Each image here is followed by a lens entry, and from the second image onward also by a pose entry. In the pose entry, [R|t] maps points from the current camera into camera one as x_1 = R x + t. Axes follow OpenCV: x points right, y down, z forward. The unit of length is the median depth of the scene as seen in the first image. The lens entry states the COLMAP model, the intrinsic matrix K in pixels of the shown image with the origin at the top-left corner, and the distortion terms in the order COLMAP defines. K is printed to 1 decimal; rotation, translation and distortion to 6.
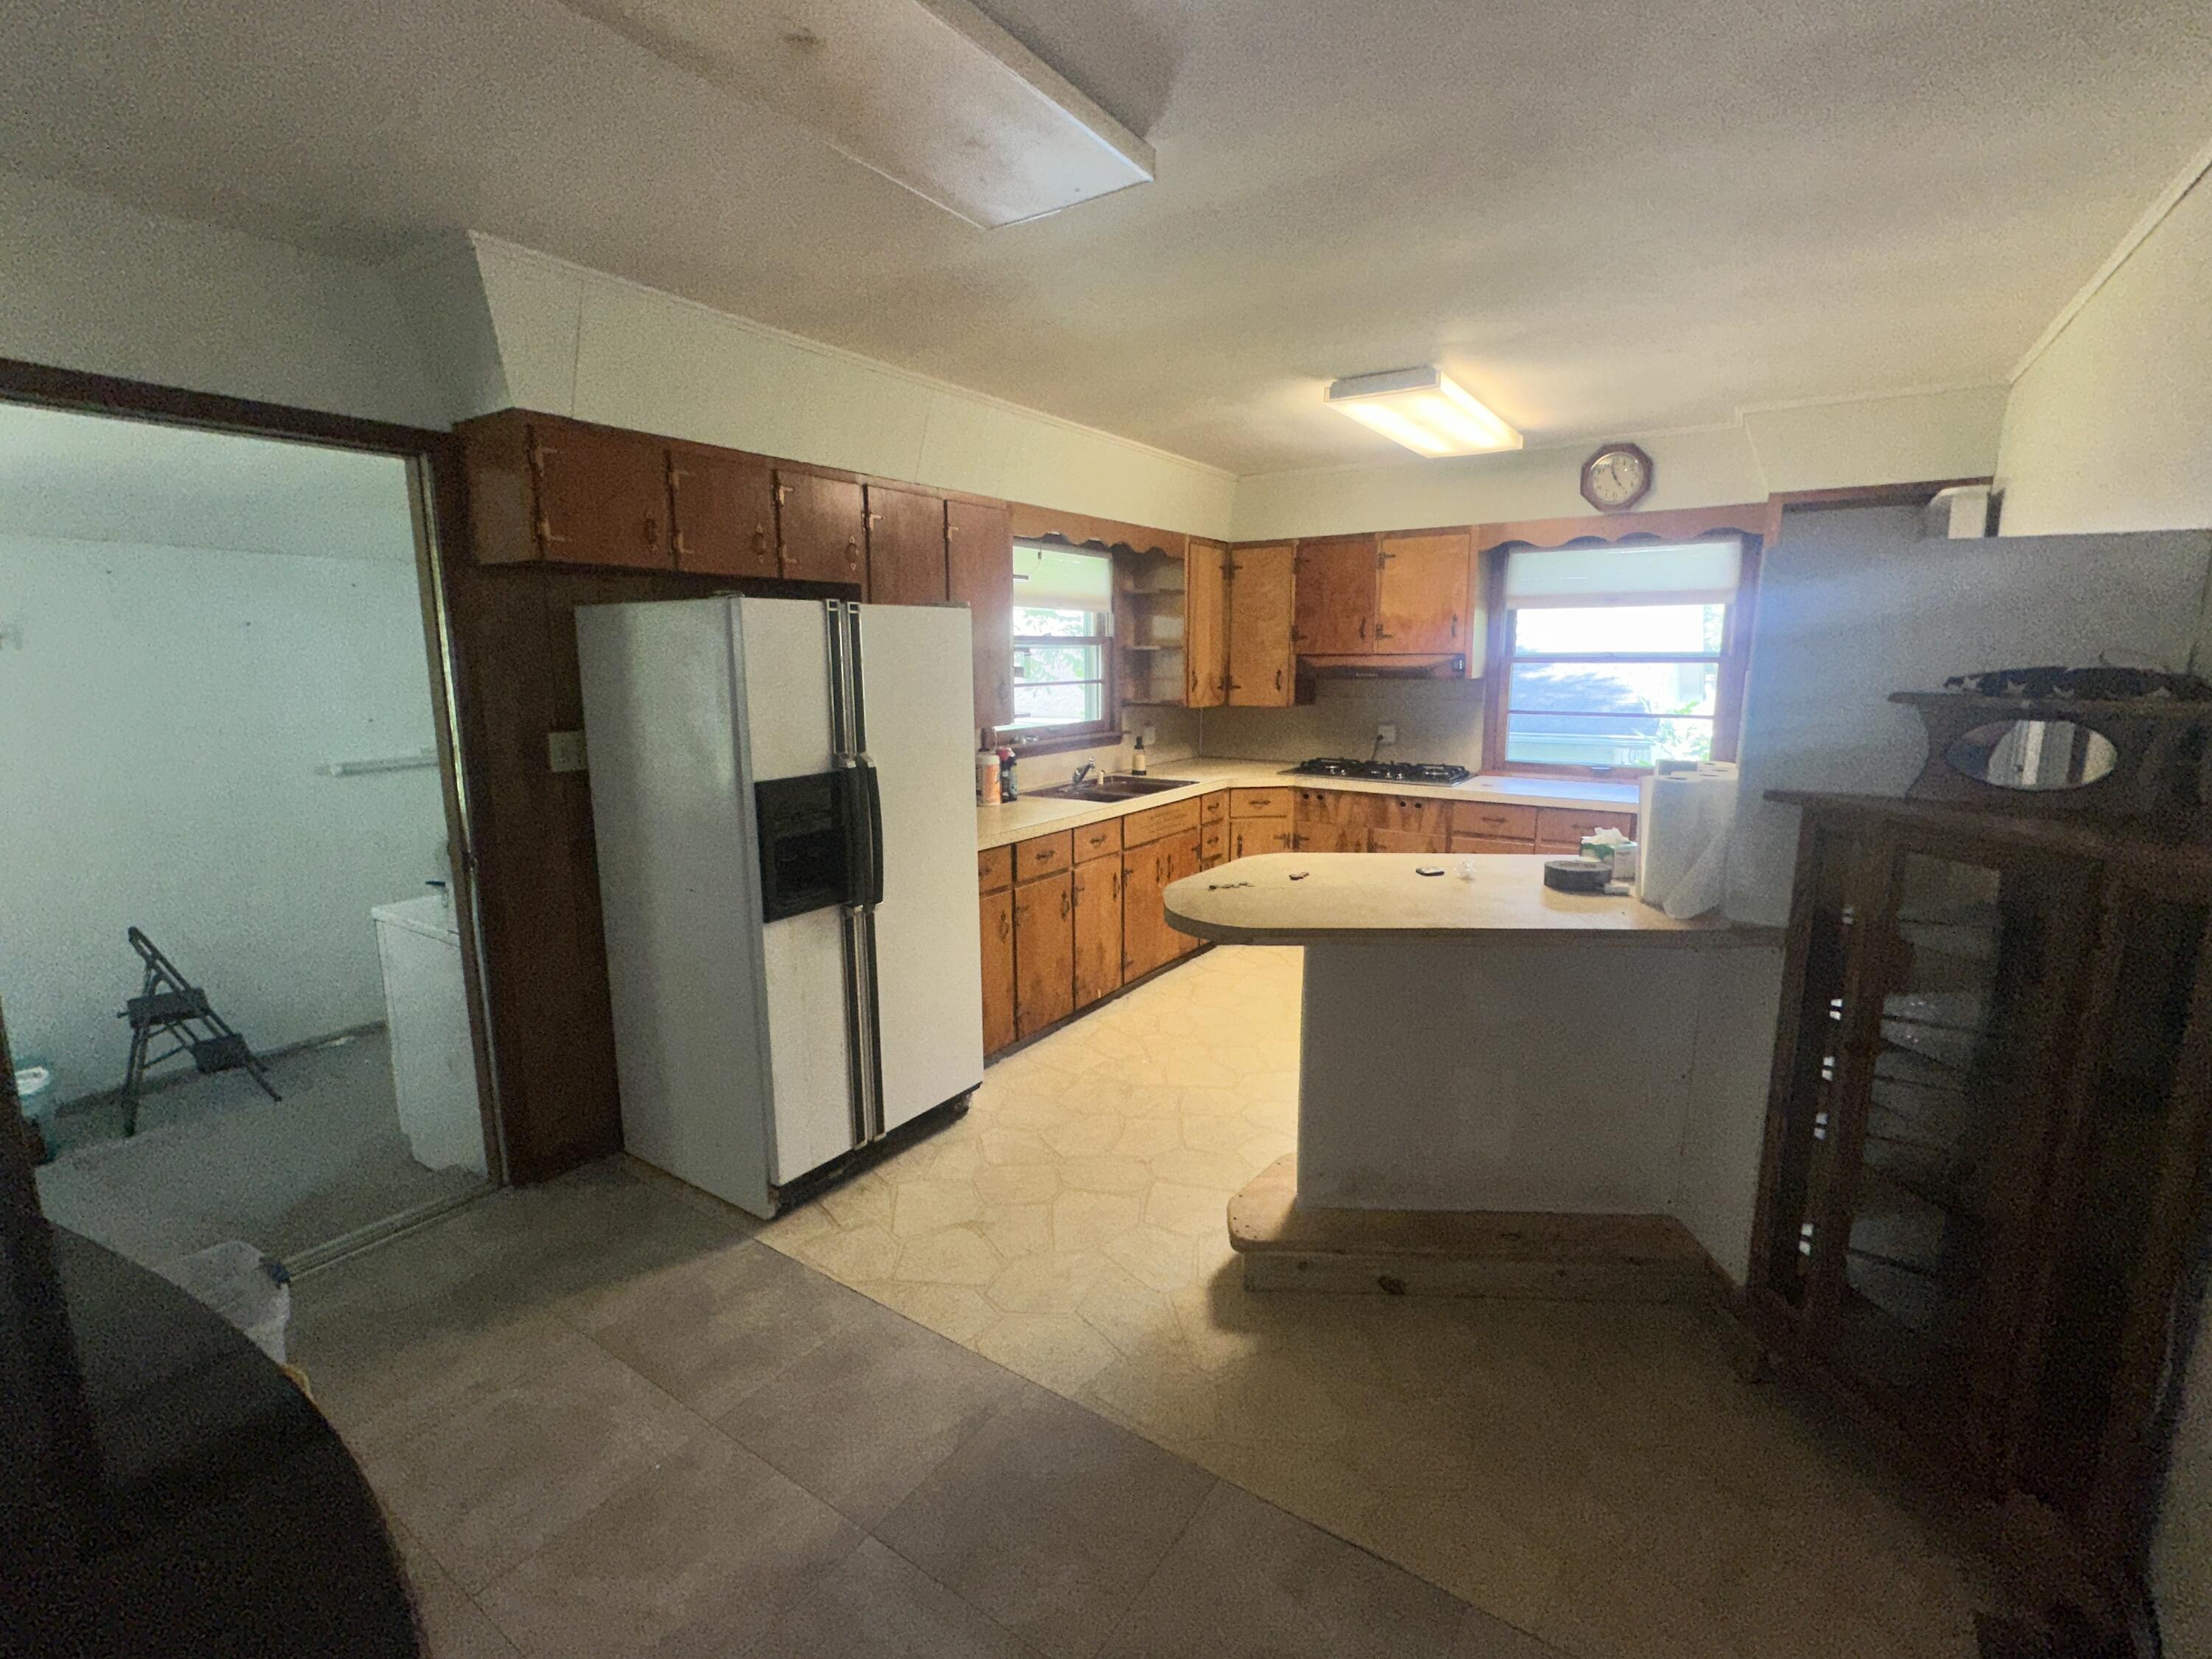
lens RADIAL K [[1011.7, 0, 1099.7], [0, 1011.7, 833.8], [0, 0, 1]] dist [0.001679, 0.000175]
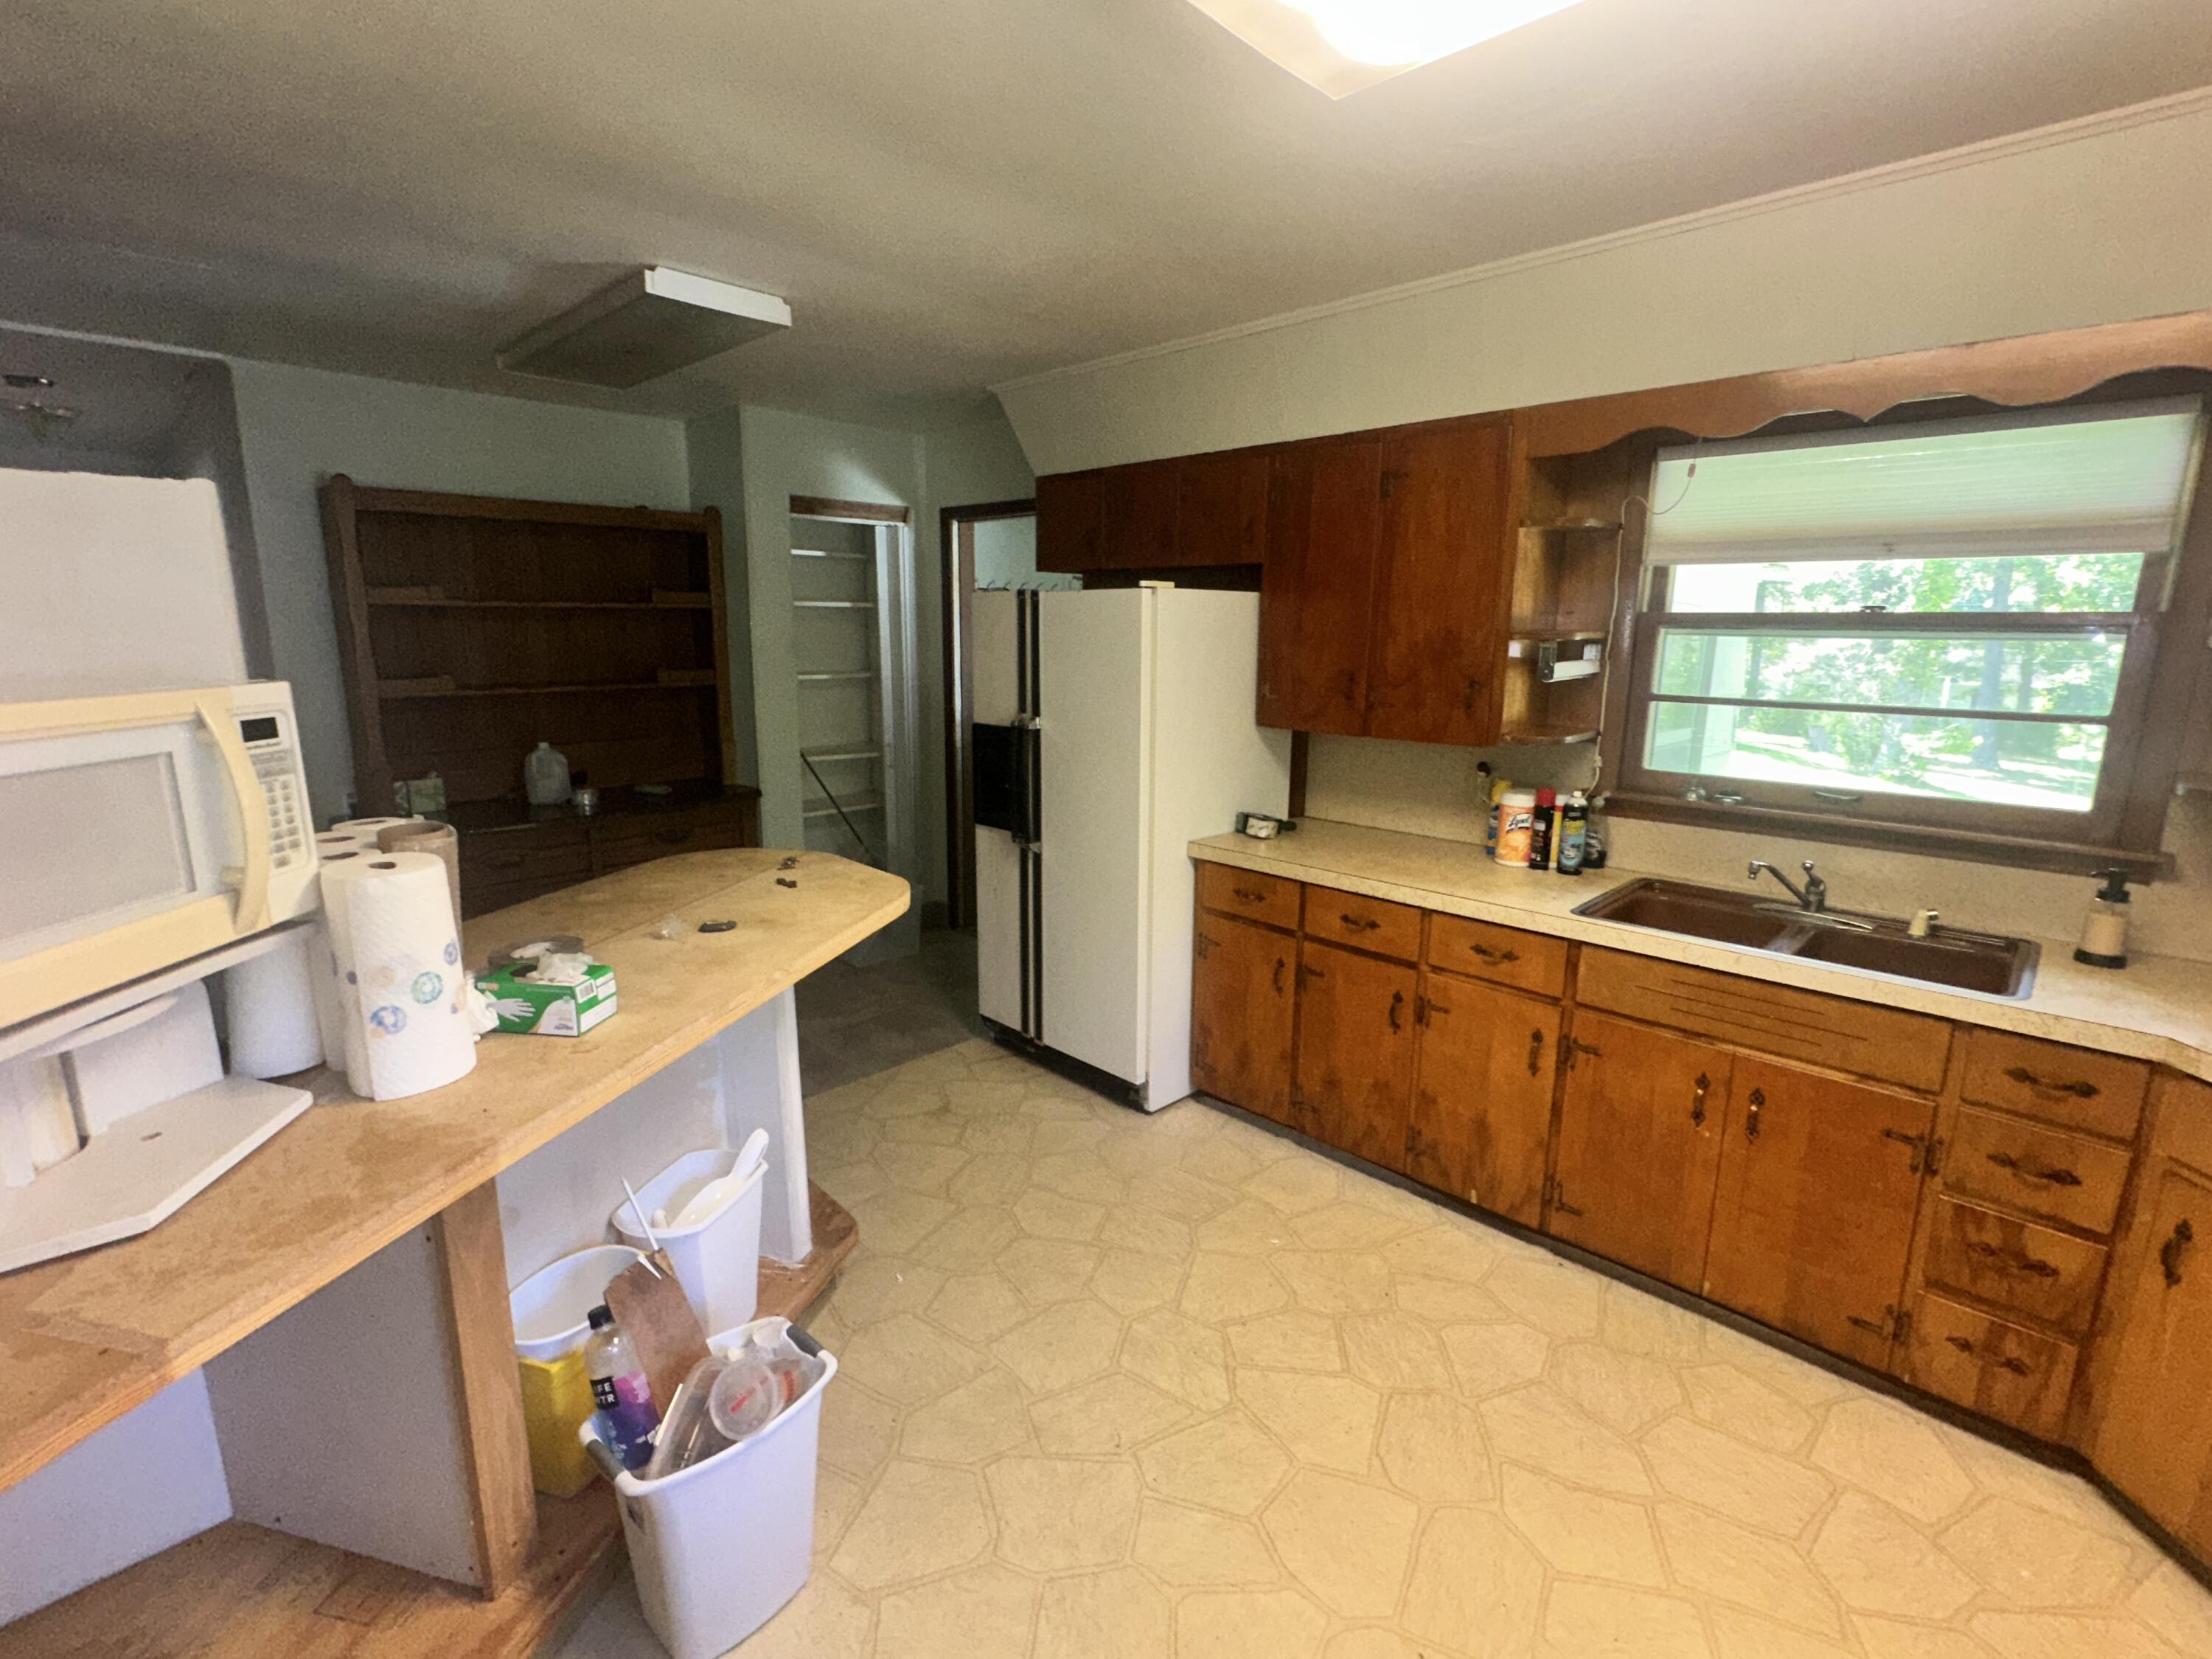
lens RADIAL K [[1011.7, 0, 1115.4], [0, 1011.7, 833.9], [0, 0, 1]] dist [0.001679, 0.000175]
pose [[-0.190474, 0.197023, -0.961718, 0.554468], [-0.183847, 0.955162, 0.232091, -0.146386], [0.964324, 0.221016, -0.145711, 0.777346]]
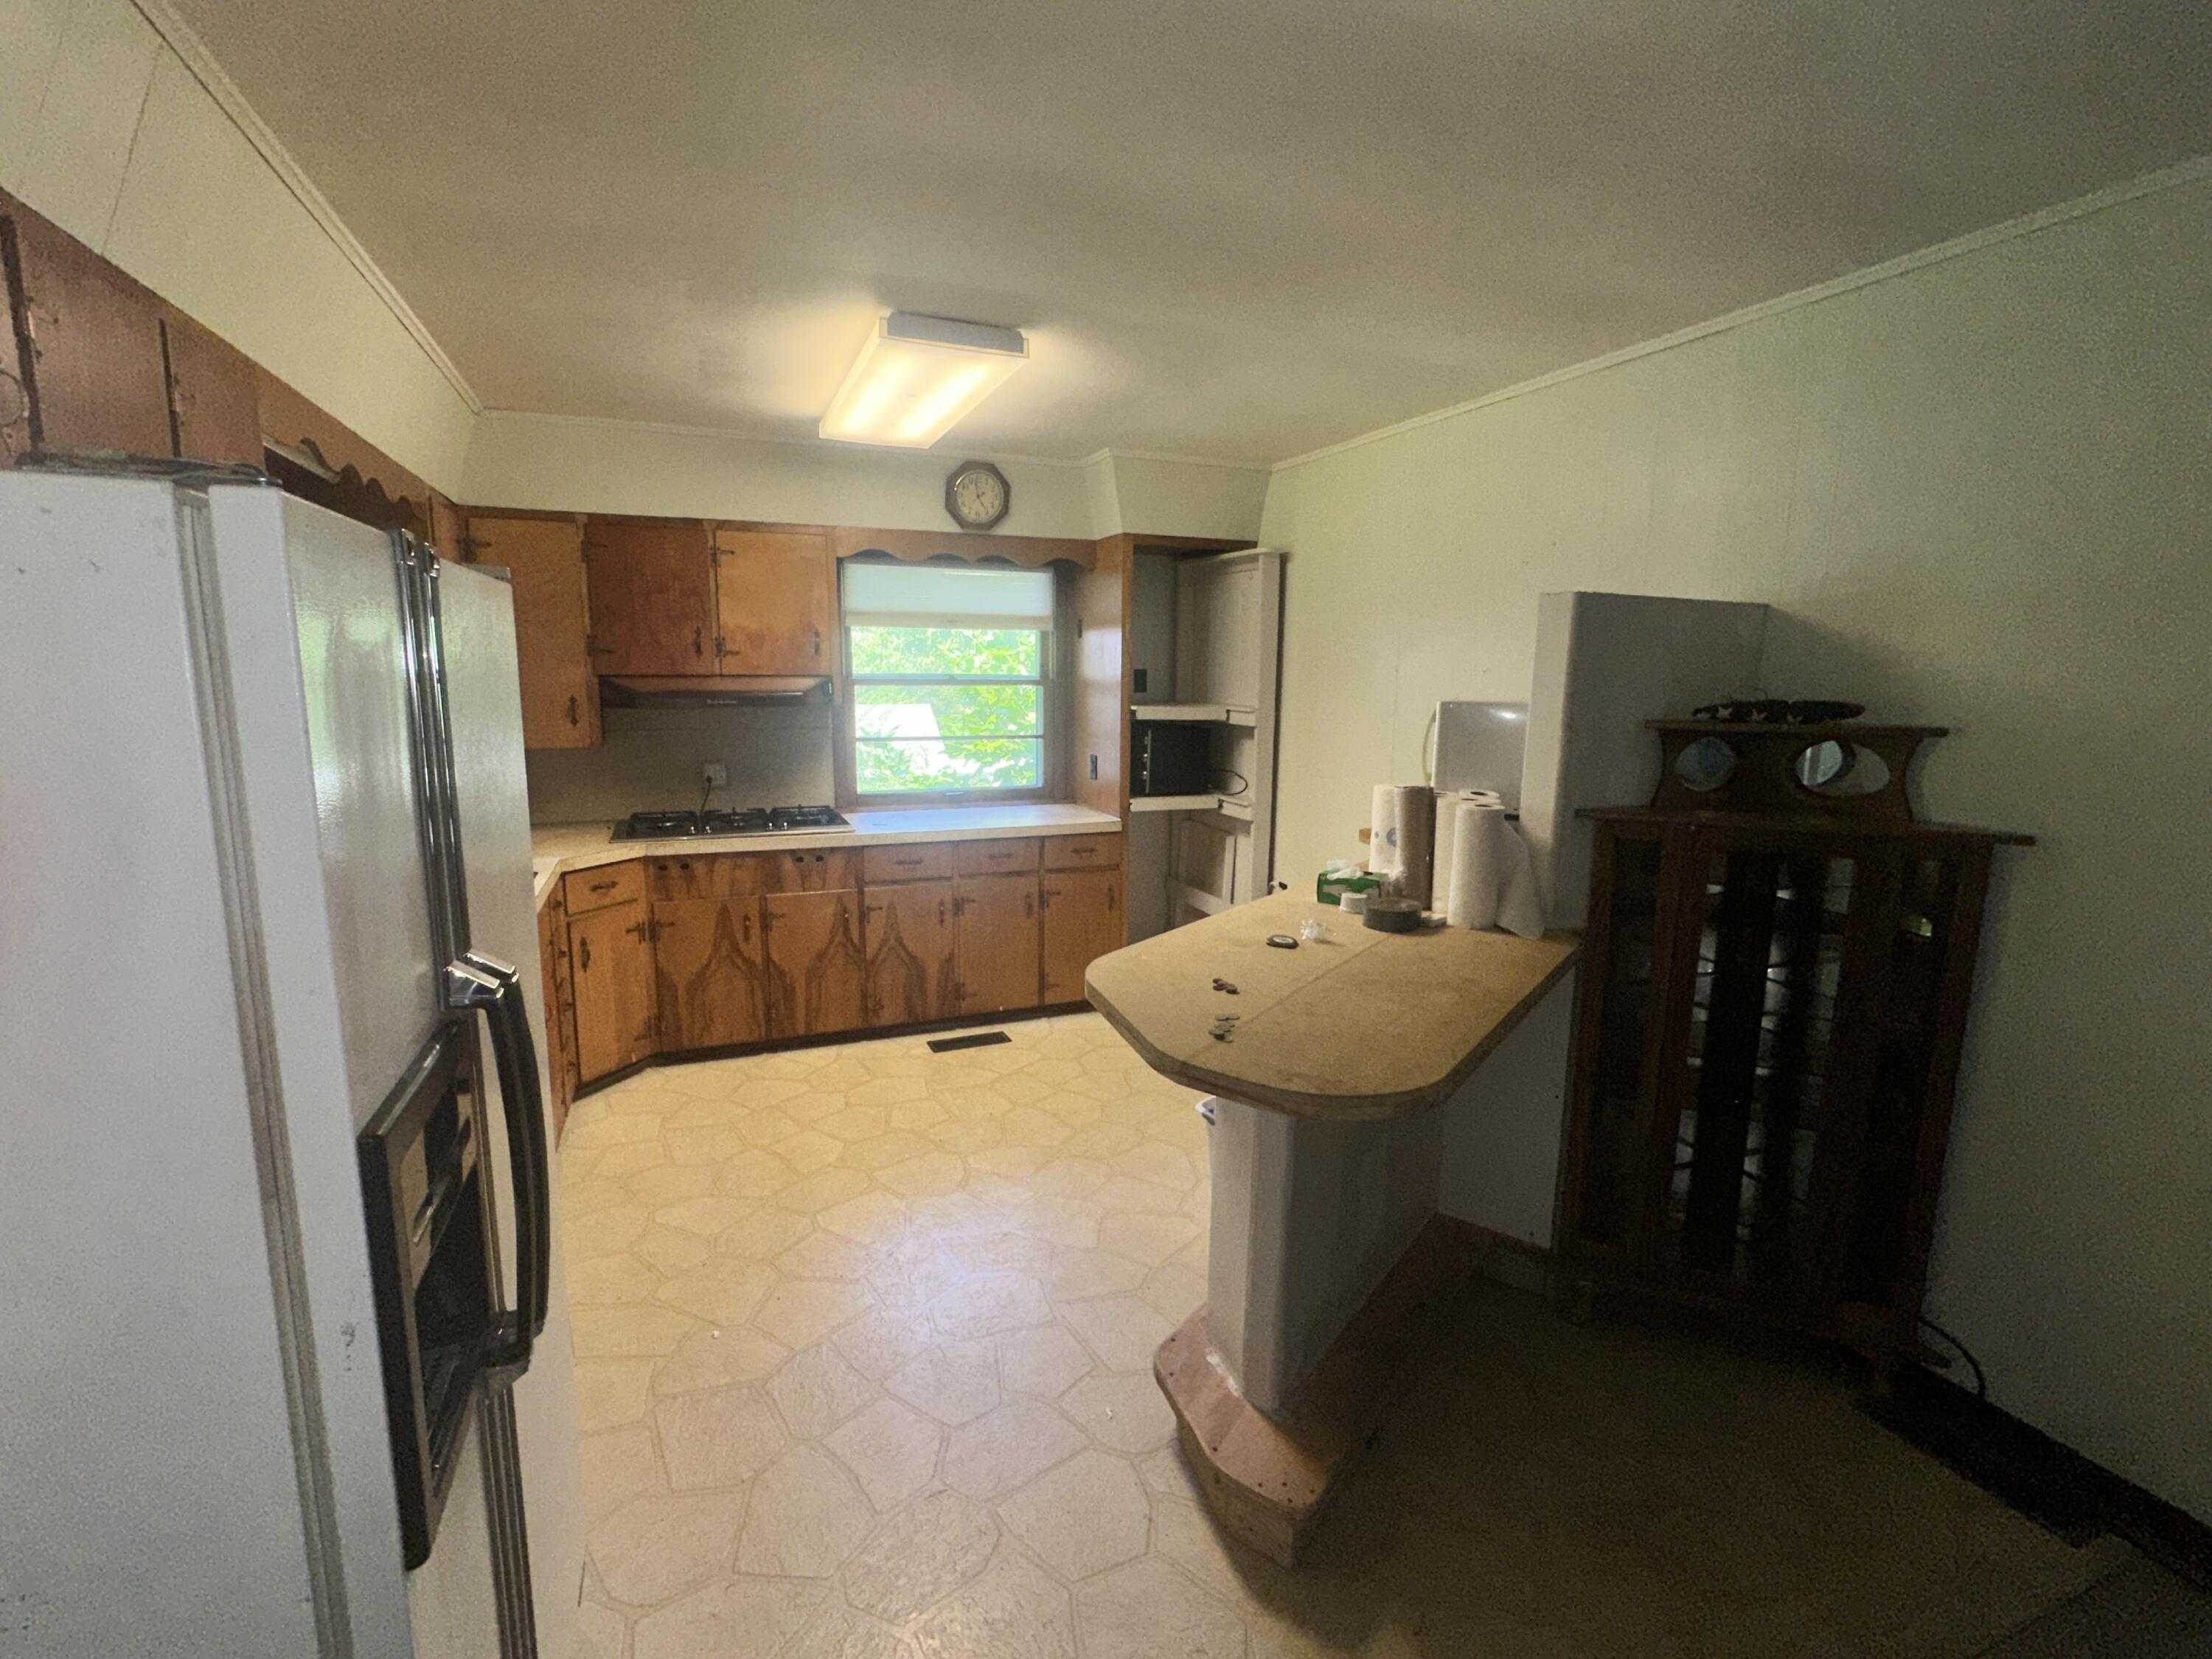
lens RADIAL K [[1011.7, 0, 1105.0], [0, 1011.7, 827.0], [0, 0, 1]] dist [0.001679, 0.000175]
pose [[0.559104, -0.119865, 0.820387, -0.242753], [0.136125, 0.989338, 0.051779, -0.068351], [-0.817847, 0.082725, 0.569459, 0.356344]]
